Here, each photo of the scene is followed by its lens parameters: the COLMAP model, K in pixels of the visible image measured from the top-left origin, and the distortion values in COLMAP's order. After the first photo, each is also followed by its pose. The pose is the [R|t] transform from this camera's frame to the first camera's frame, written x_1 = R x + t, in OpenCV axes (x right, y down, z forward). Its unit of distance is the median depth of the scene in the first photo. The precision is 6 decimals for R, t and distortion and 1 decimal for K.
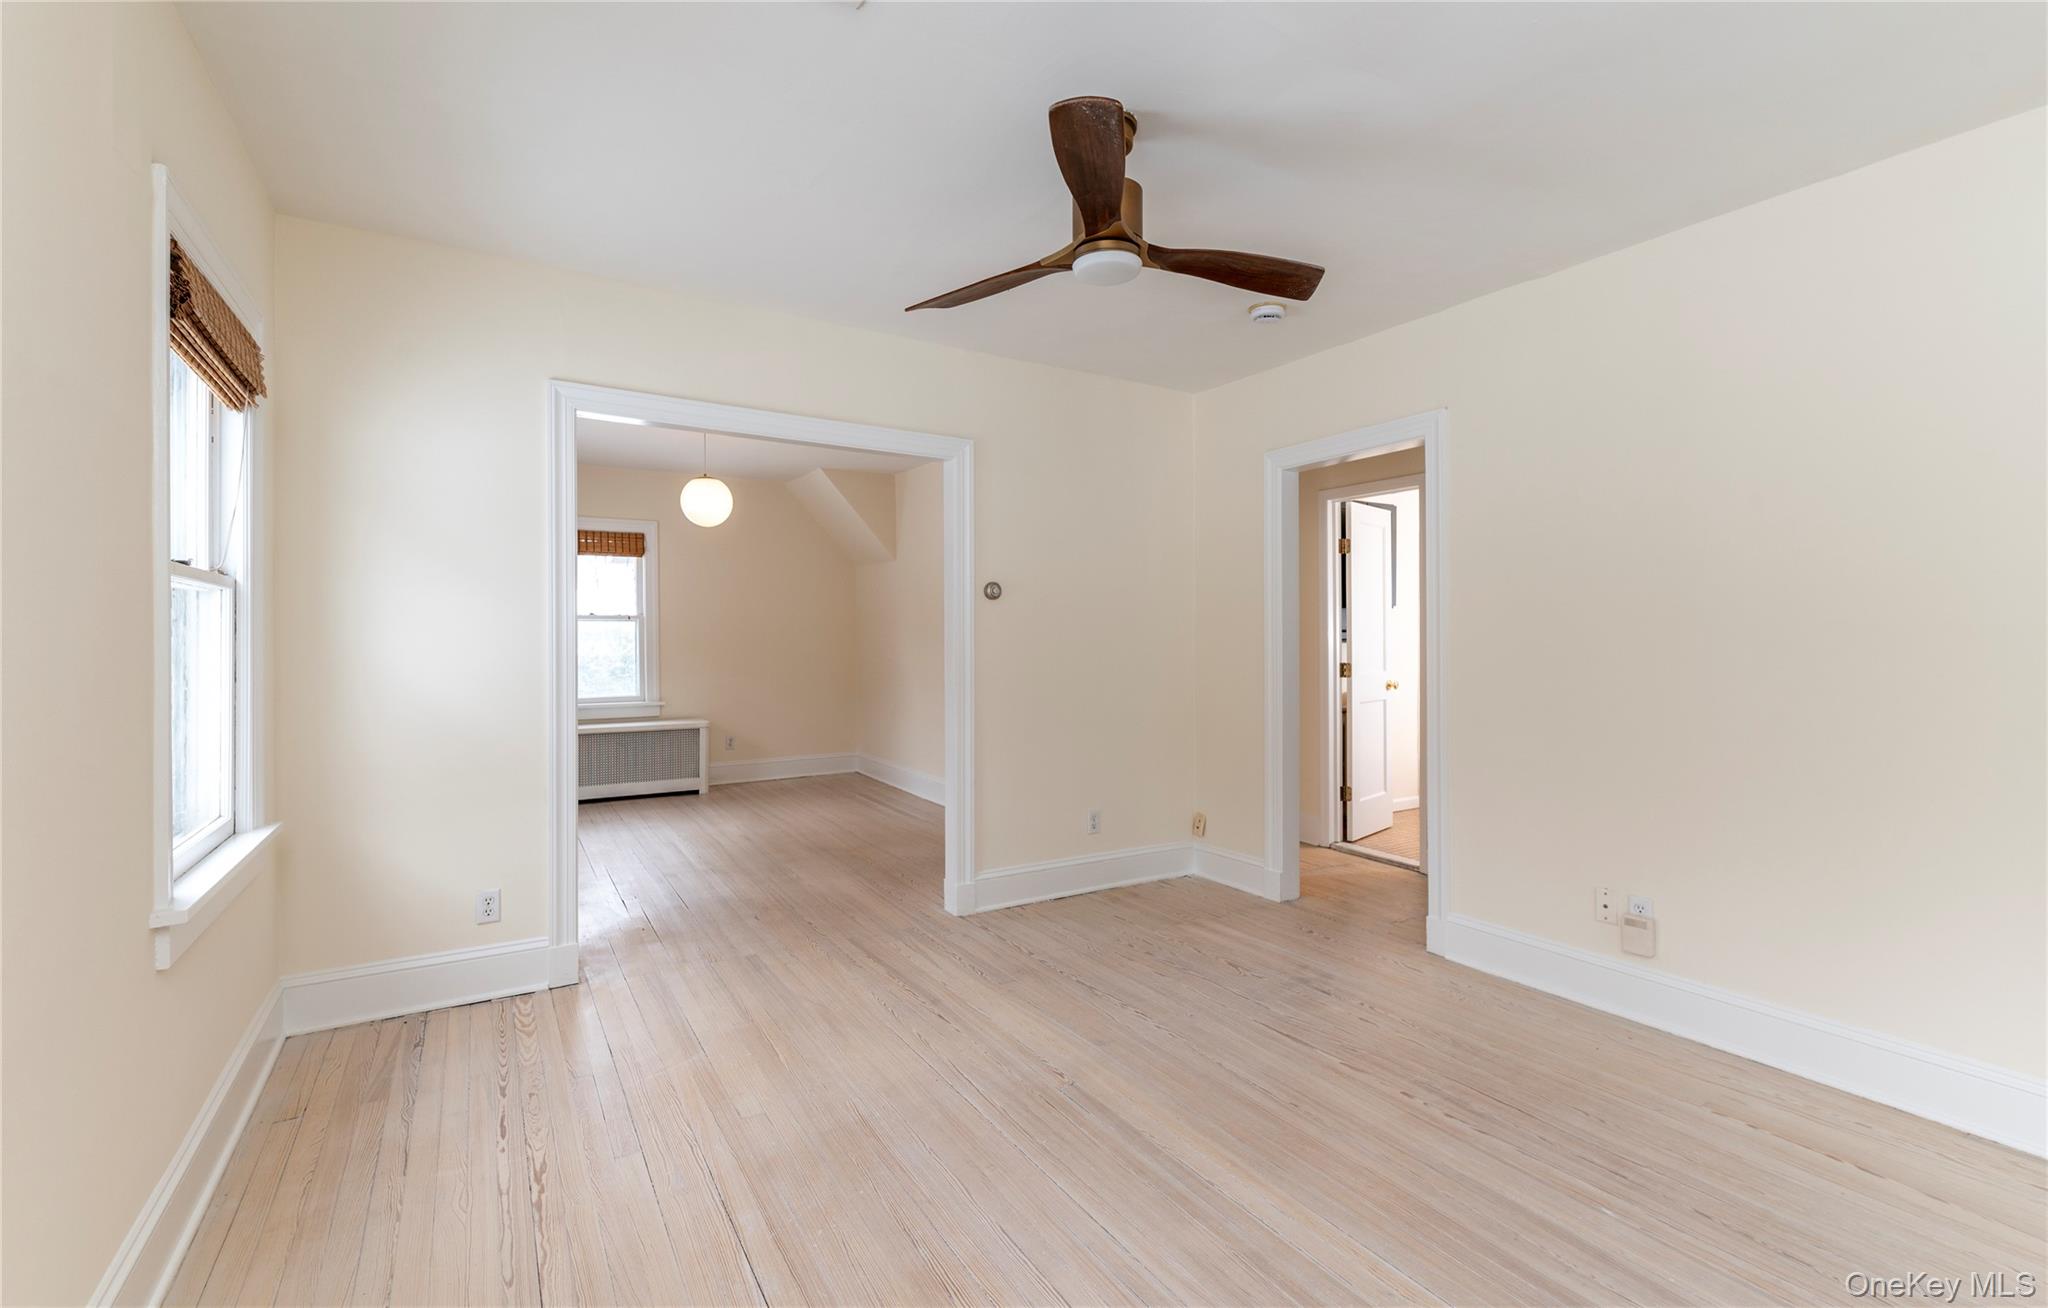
lens RADIAL K [[903.7, 0, 1028.2], [0, 903.7, 628.5], [0, 0, 1]] dist [0.001028, -0.000064]
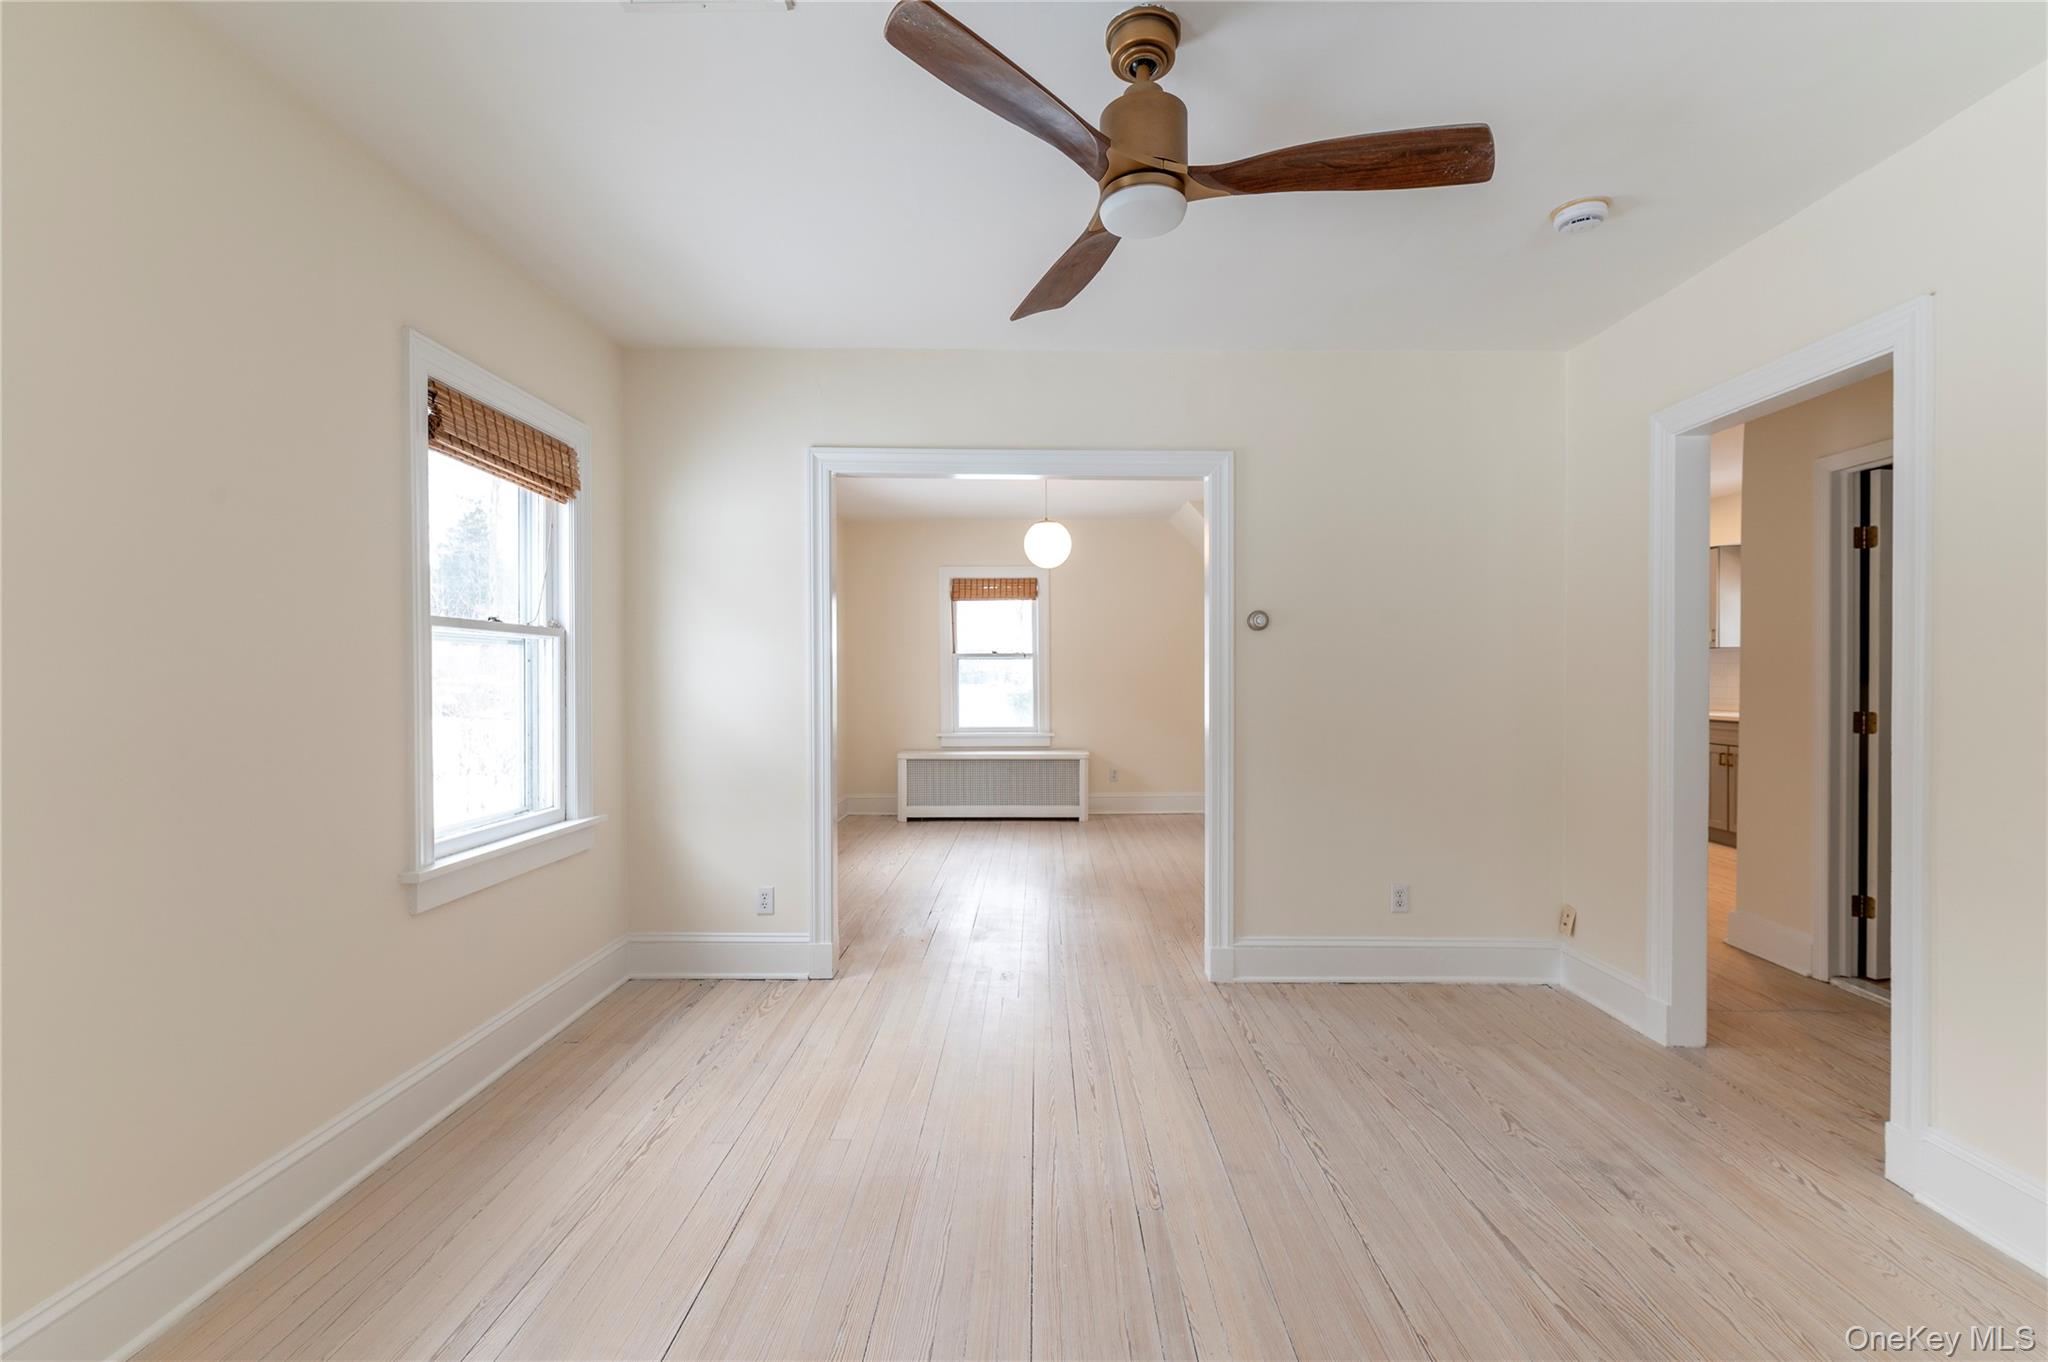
lens RADIAL K [[885.9, 0, 1024.0], [0, 885.9, 681.0], [0, 0, 1]] dist [-0.003232, -0.000473]
pose [[0.845861, 0.005327, -0.533376, 0.263911], [0.004579, 0.999841, 0.017247, 0.000913], [0.533383, -0.017031, 0.845702, 0.175376]]
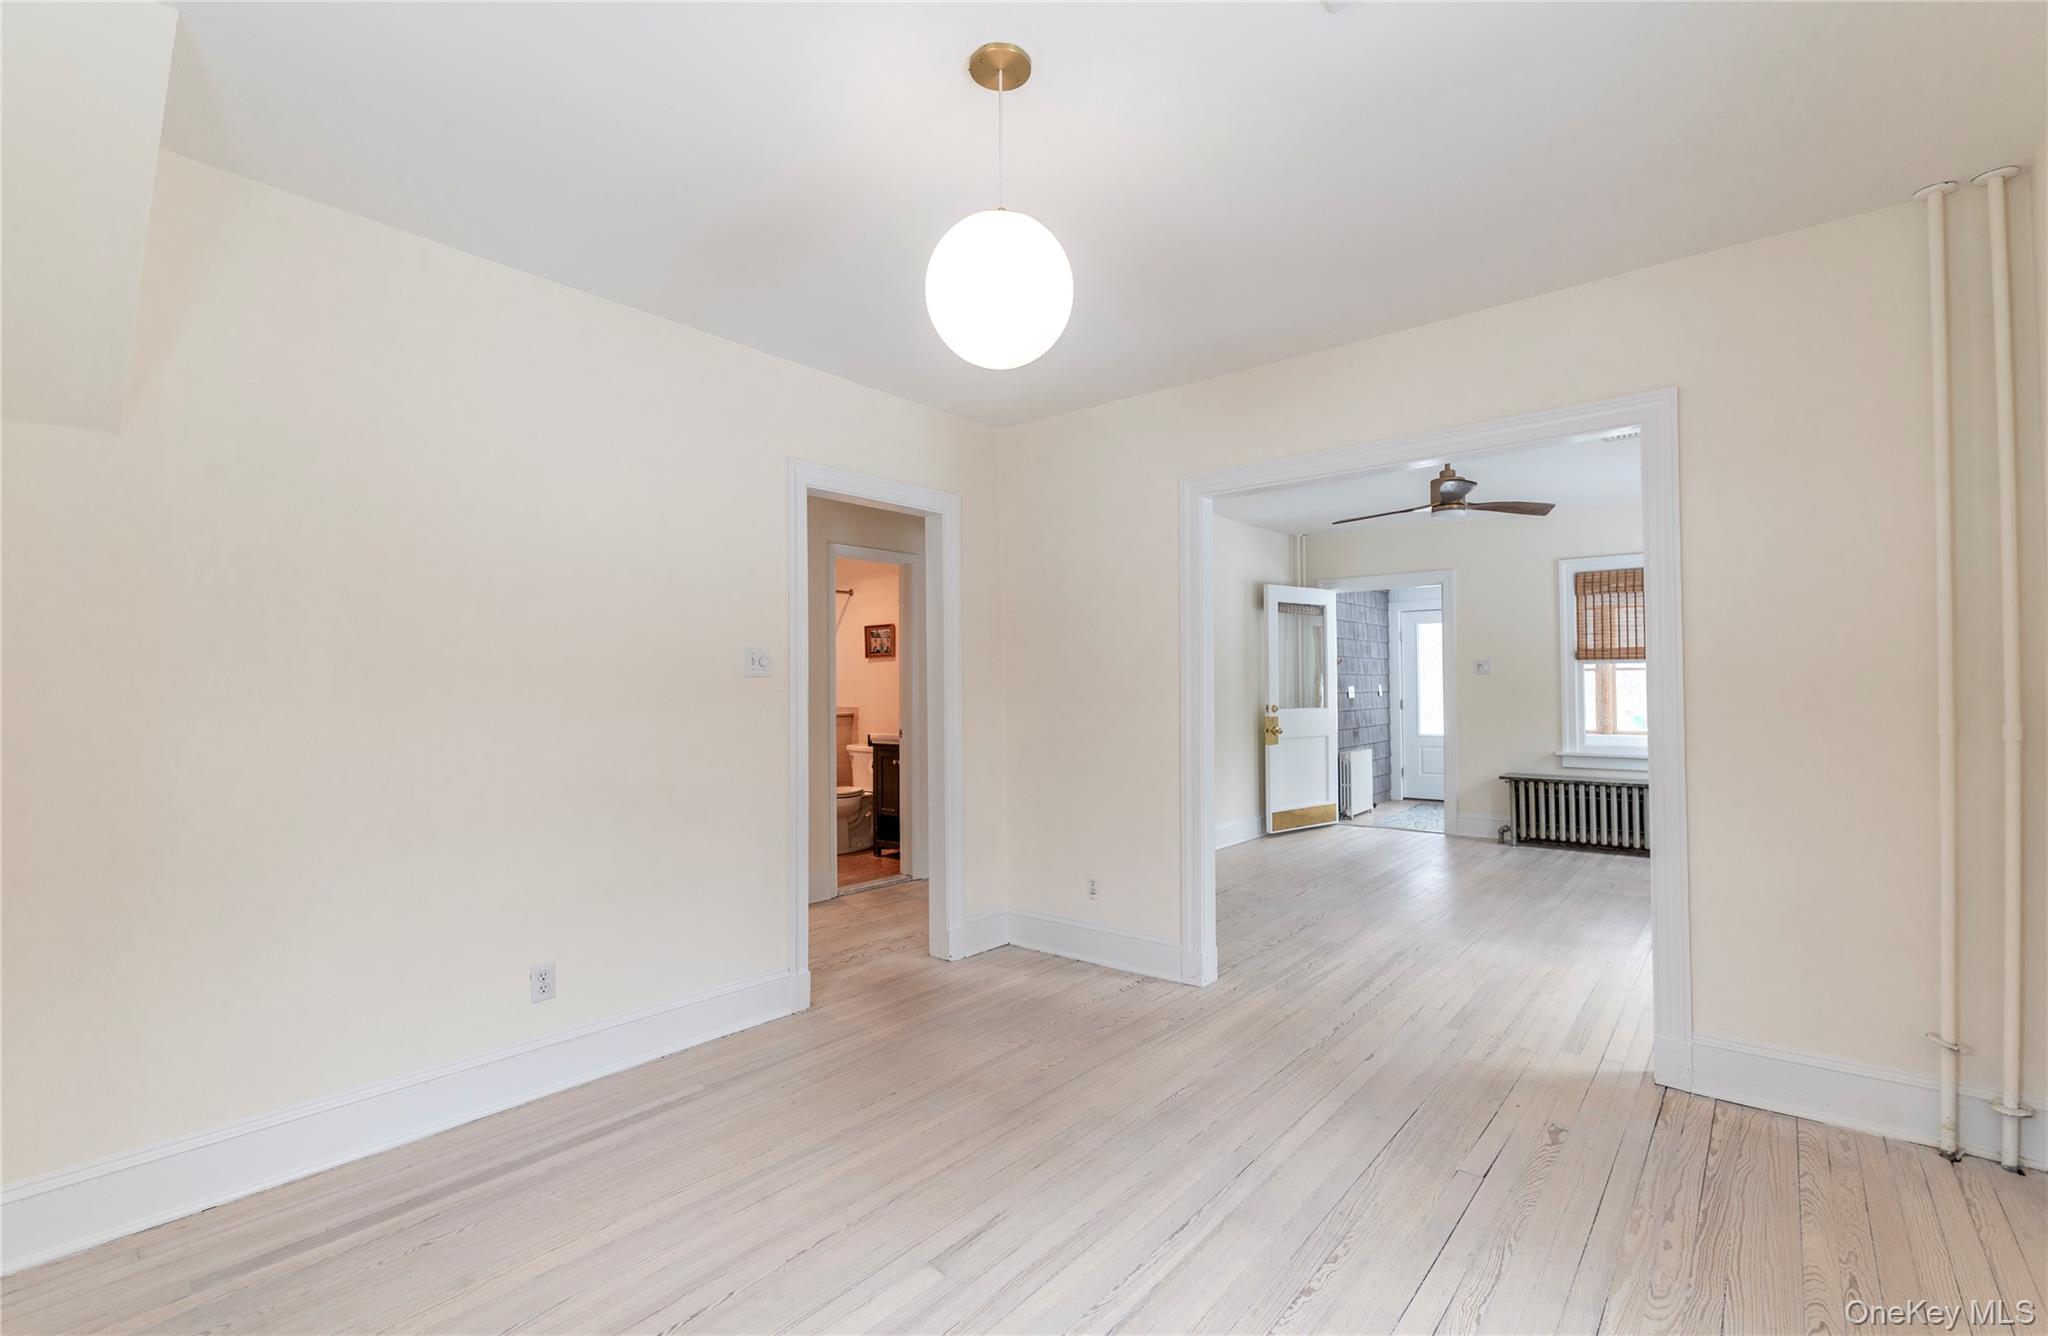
lens RADIAL K [[910.3, 0, 1024.0], [0, 910.3, 668.0], [0, 0, 1]] dist [-0.001552, -0.000095]
pose [[-0.329599, 0.012576, 0.944037, -1.024884], [-0.002151, 0.999899, -0.014071, 0.011379], [-0.944118, -0.006668, -0.329539, 1.695628]]
